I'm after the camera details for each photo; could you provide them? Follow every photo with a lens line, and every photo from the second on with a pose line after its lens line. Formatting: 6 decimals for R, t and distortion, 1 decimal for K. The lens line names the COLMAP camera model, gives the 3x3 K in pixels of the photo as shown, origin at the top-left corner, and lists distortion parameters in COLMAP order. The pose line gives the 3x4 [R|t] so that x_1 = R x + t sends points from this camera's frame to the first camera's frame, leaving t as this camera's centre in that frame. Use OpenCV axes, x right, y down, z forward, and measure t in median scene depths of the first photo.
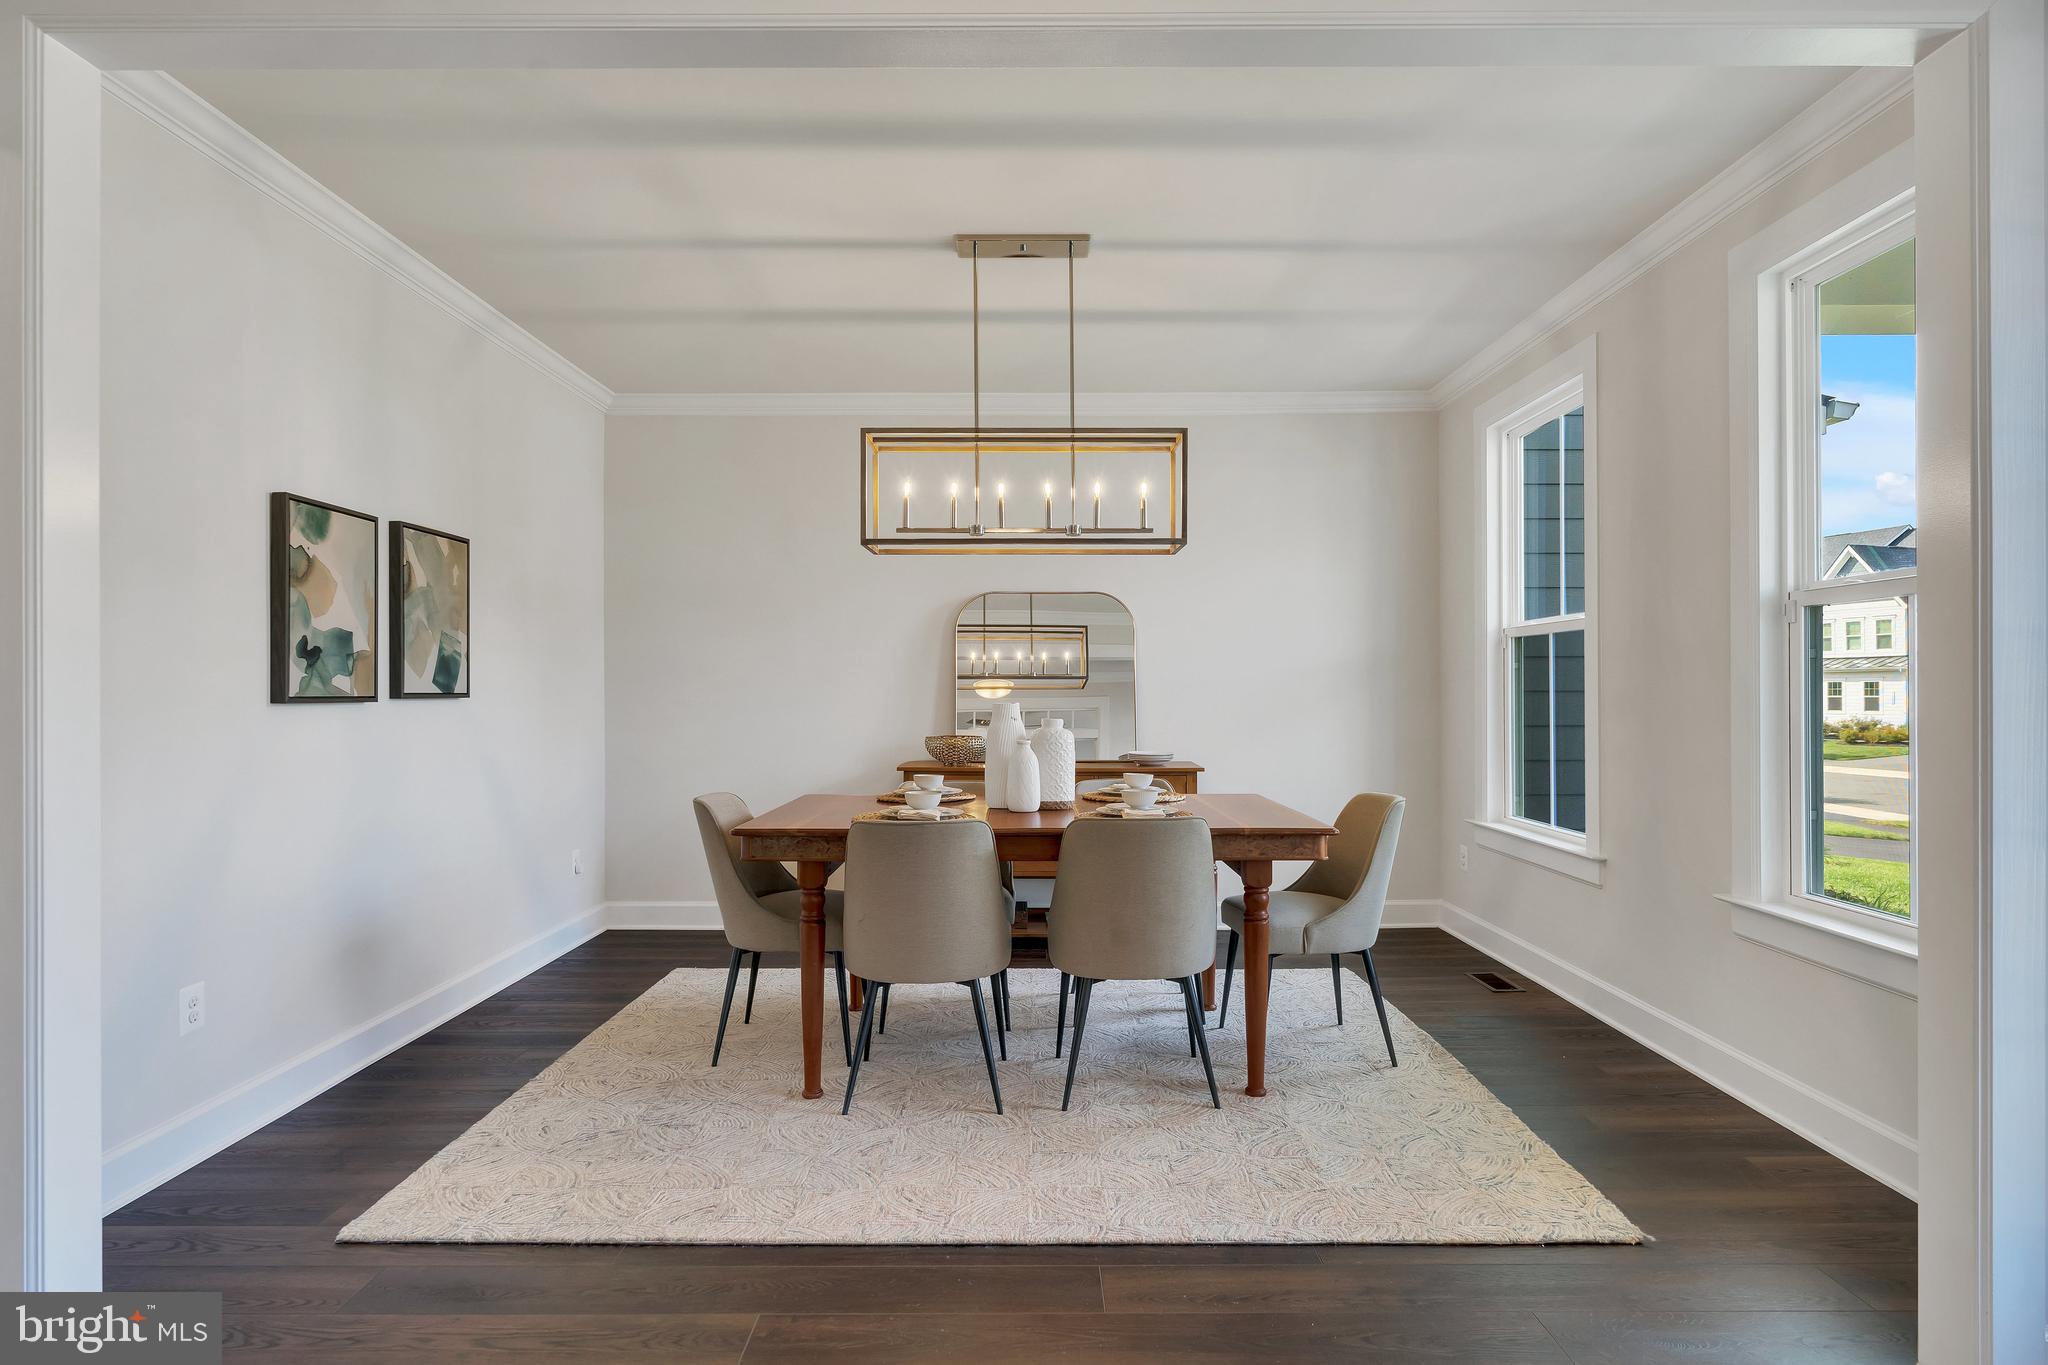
lens RADIAL K [[1105.3, 0, 1026.7], [0, 1105.3, 676.3], [0, 0, 1]] dist [0.002464, 0.000478]
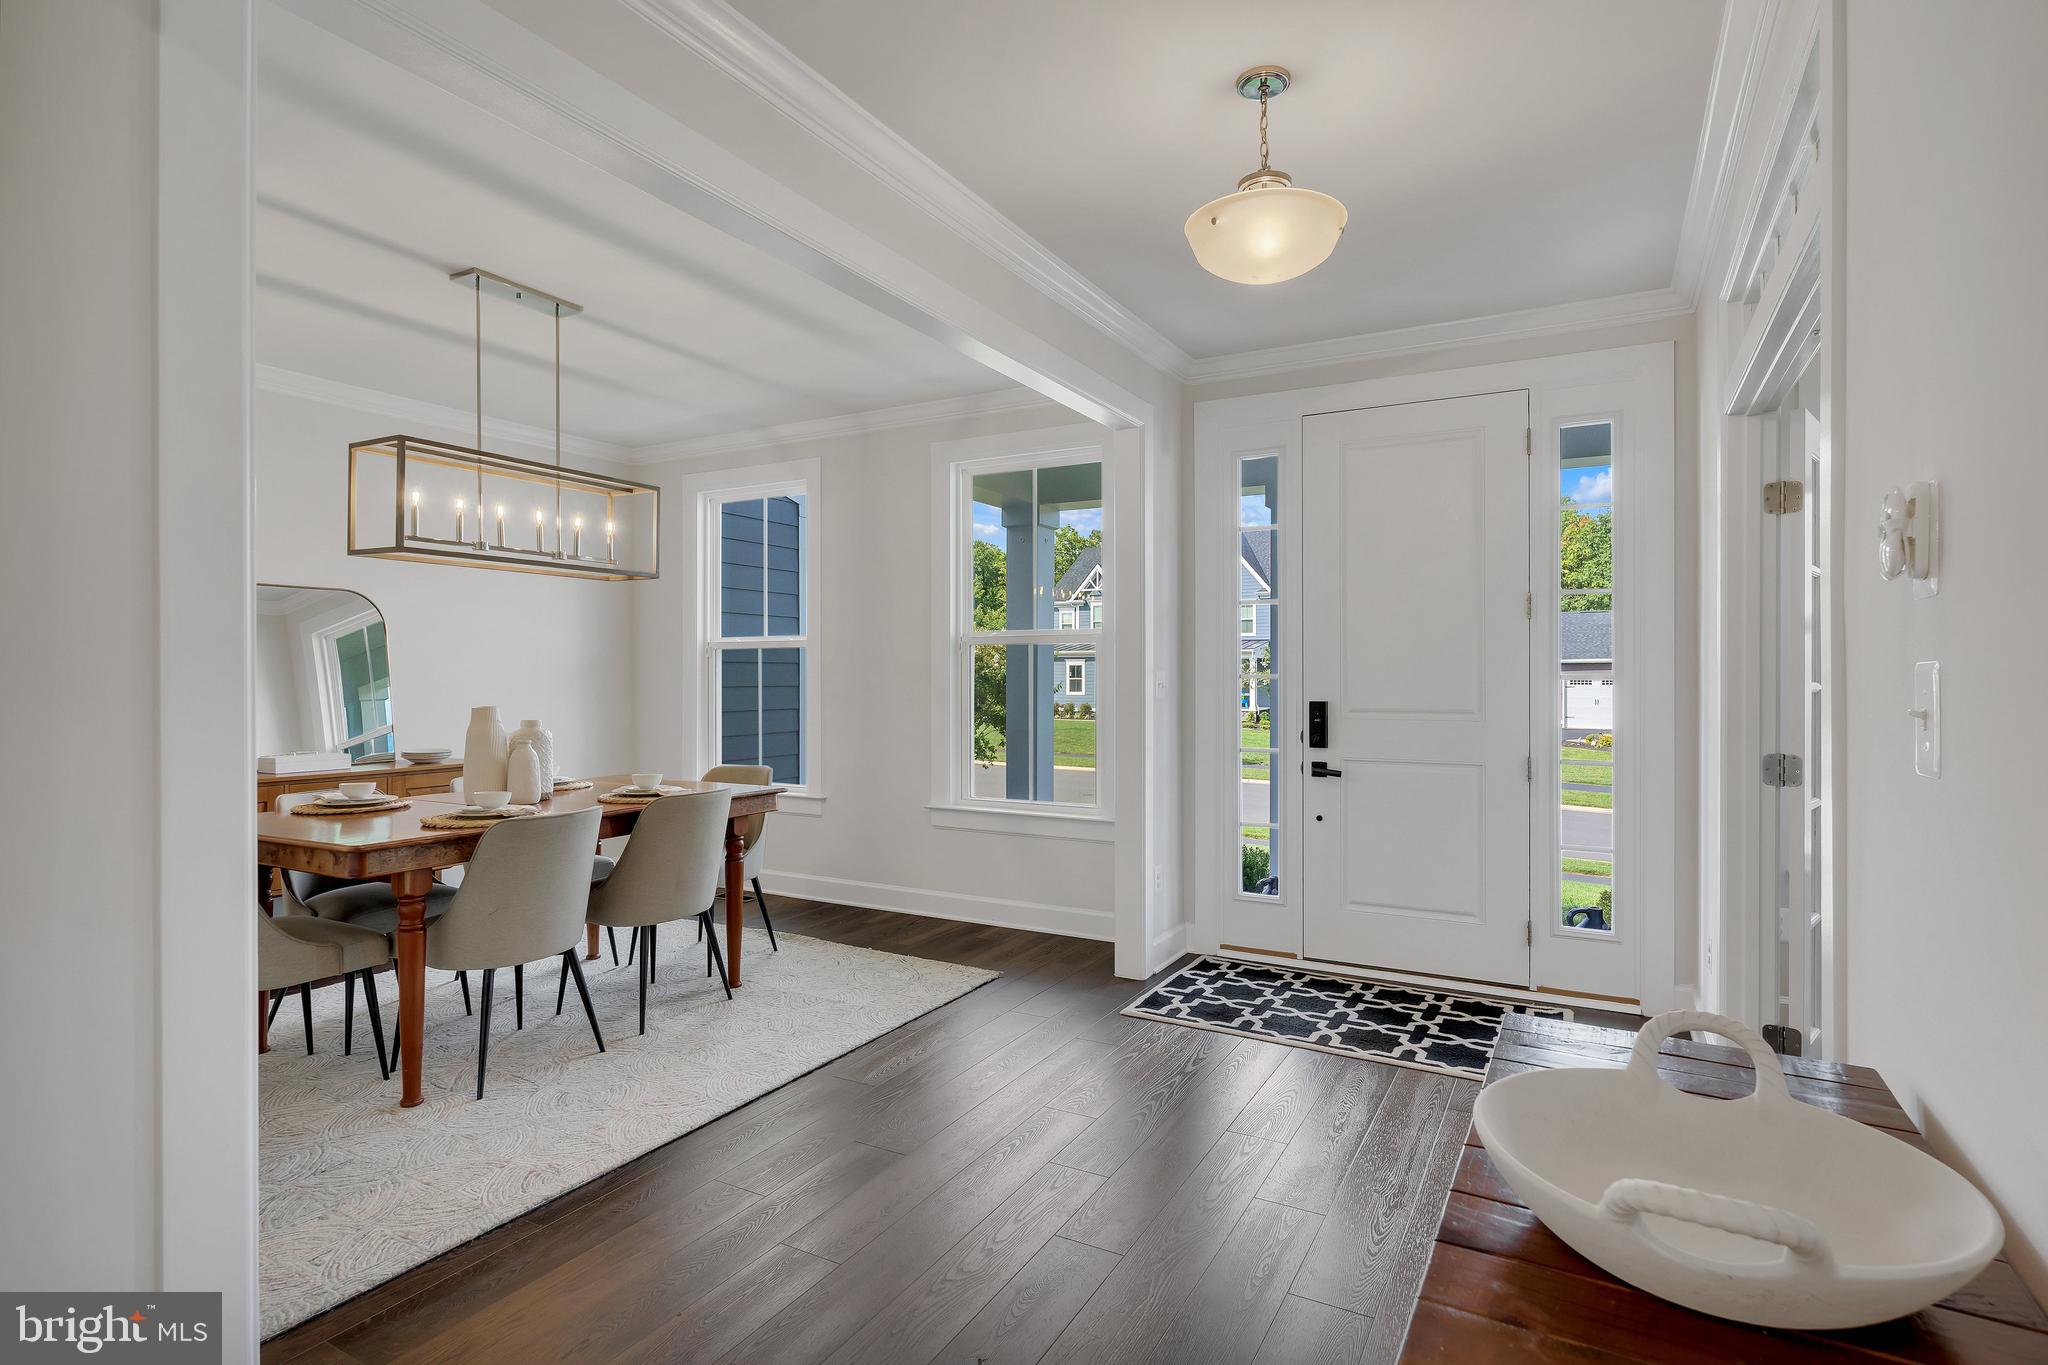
lens RADIAL K [[1023.7, 0, 1023.3], [0, 1023.7, 679.2], [0, 0, 1]] dist [0.000772, 0.000232]
pose [[0.498619, -0.005201, 0.866806, -0.639451], [-0.001723, 0.999974, 0.006991, -0.011675], [-0.866819, -0.004979, 0.498597, 0.052348]]
